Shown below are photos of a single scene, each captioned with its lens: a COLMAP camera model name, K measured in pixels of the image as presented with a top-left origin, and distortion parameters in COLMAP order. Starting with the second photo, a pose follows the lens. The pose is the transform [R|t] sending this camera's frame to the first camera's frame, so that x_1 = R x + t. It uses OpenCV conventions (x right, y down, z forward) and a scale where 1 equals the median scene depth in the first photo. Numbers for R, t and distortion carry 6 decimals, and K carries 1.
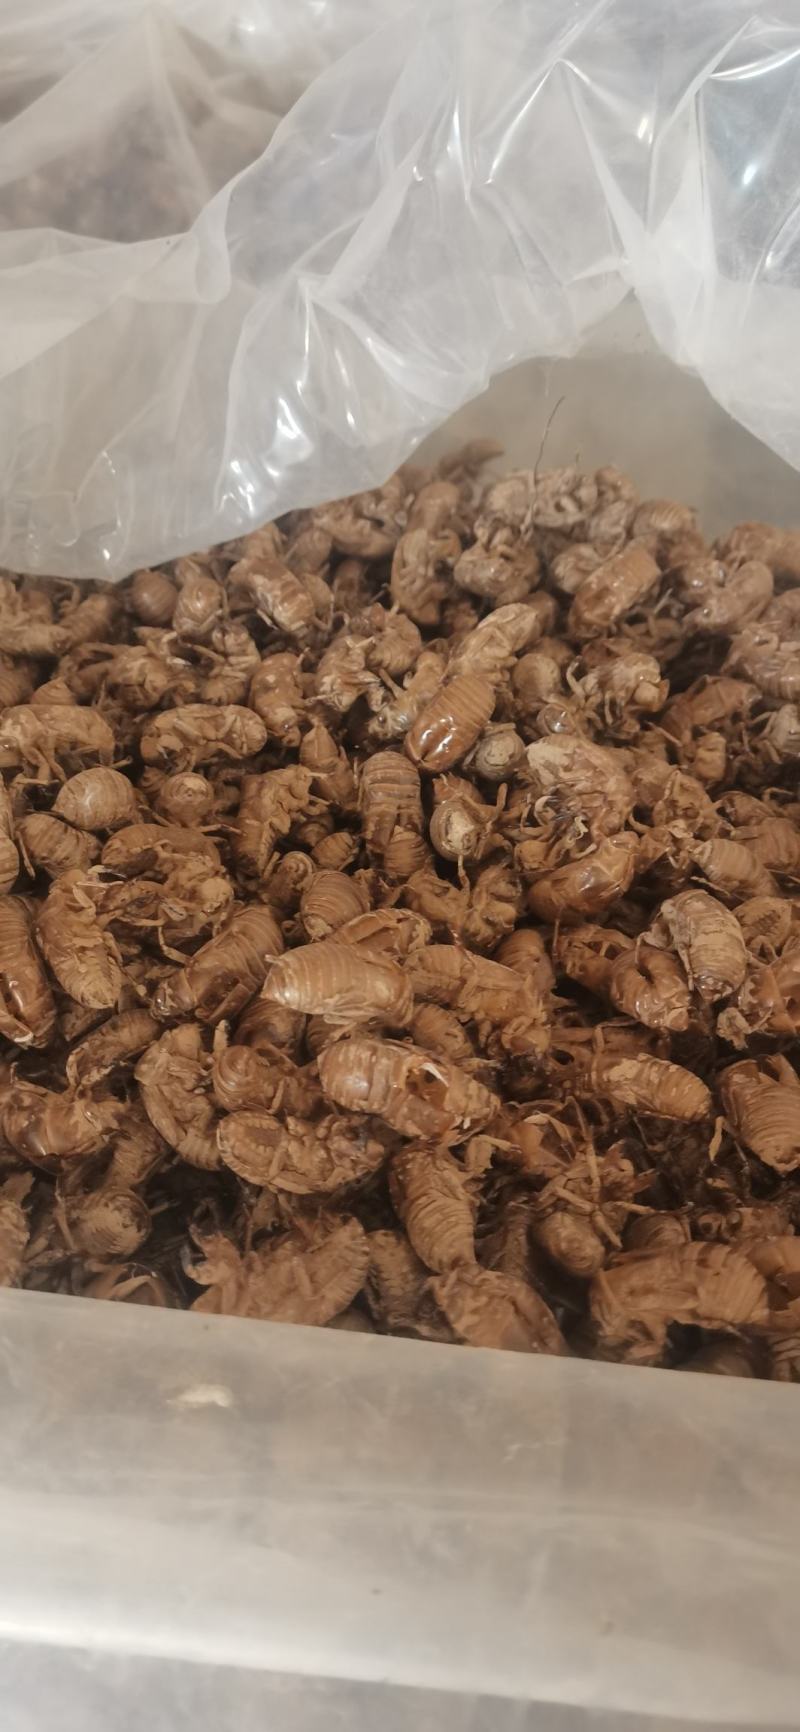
lens RADIAL K [[1286.3, 0, 378.6], [0, 1286.3, 861.2], [0, 0, 1]] dist [0.002639, -0.000648]
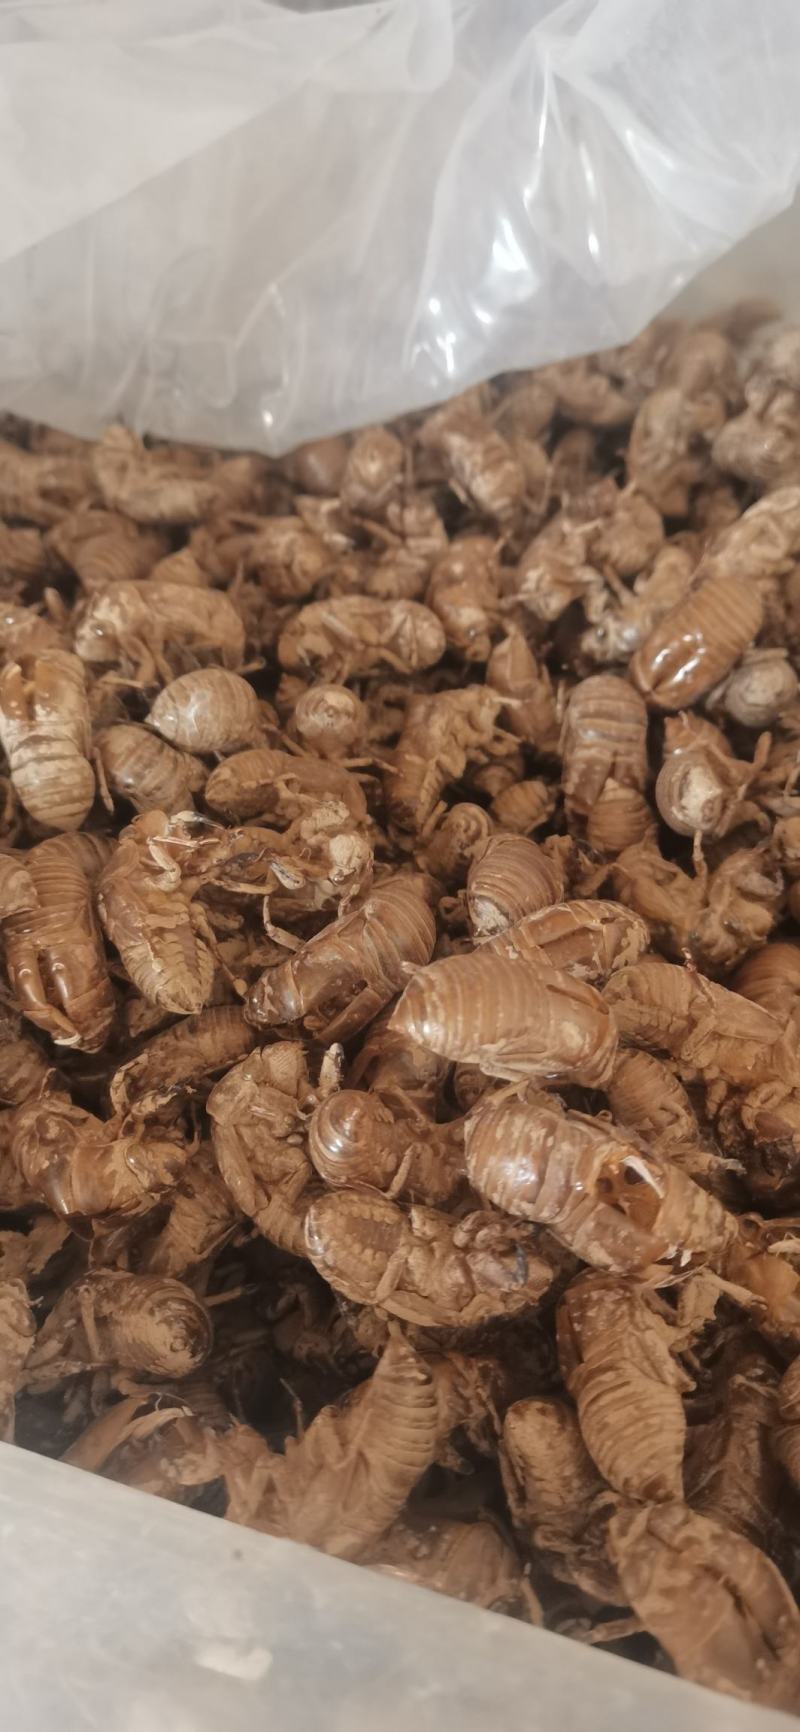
lens RADIAL K [[1267.1, 0, 400.0], [0, 1267.1, 866.0], [0, 0, 1]] dist [-0.005035, -0.035305]
pose [[0.987308, 0.090131, -0.130767, -0.005024], [-0.082126, 0.994475, 0.065380, -0.016179], [0.135937, -0.053811, 0.989255, 0.278655]]
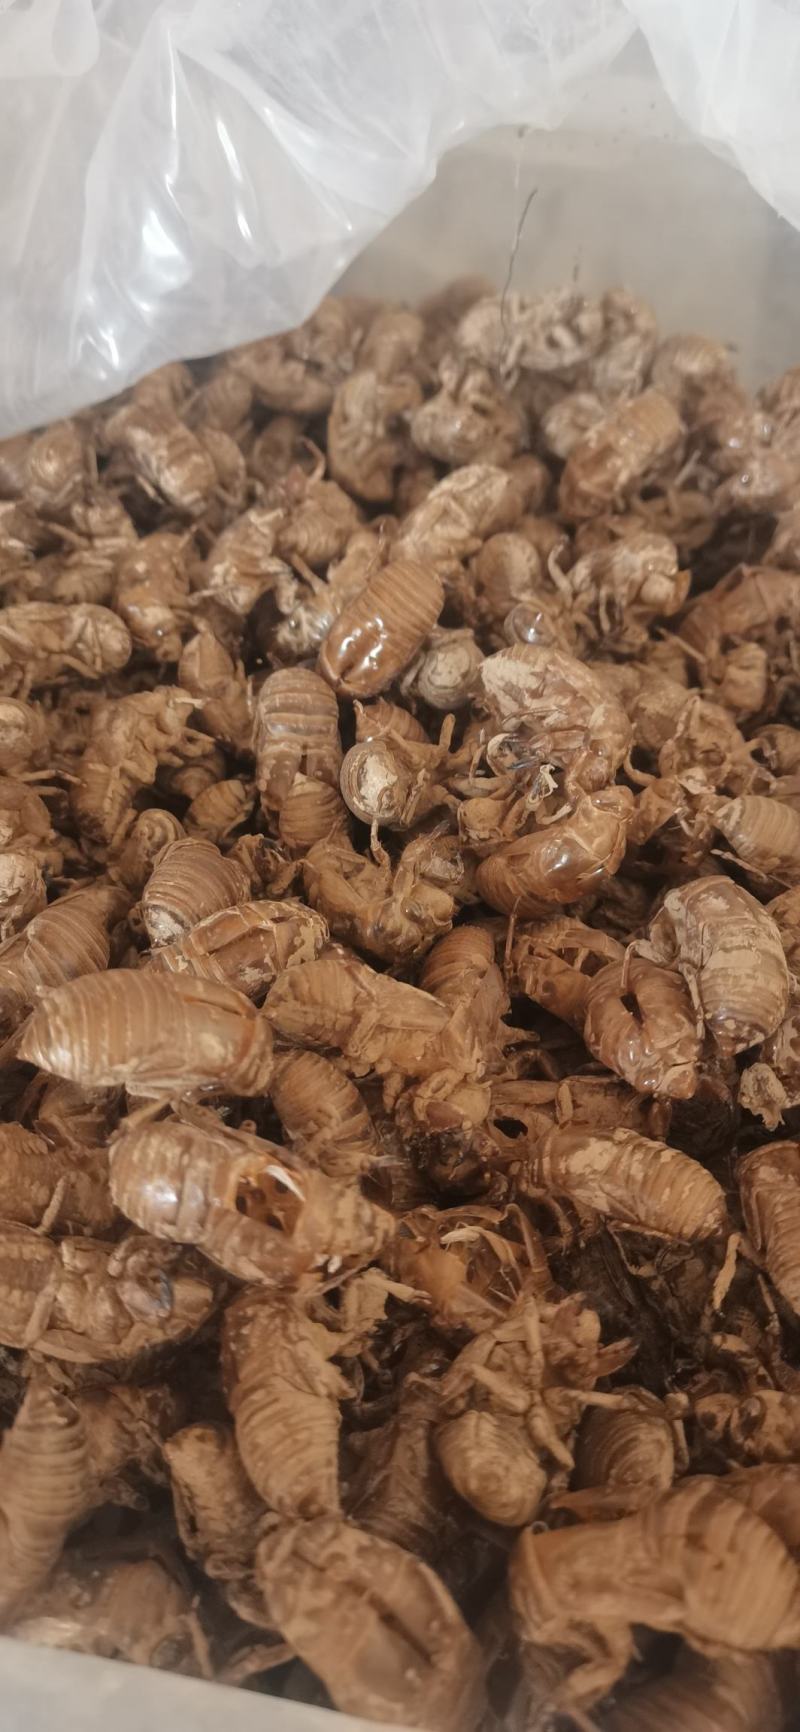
lens RADIAL K [[1267.1, 0, 400.0], [0, 1267.1, 866.0], [0, 0, 1]] dist [-0.005035, -0.035305]
pose [[0.999768, 0.006743, -0.020435, 0.086227], [-0.005352, 0.997711, 0.067406, -0.024385], [0.020843, -0.067281, 0.997516, 0.303367]]
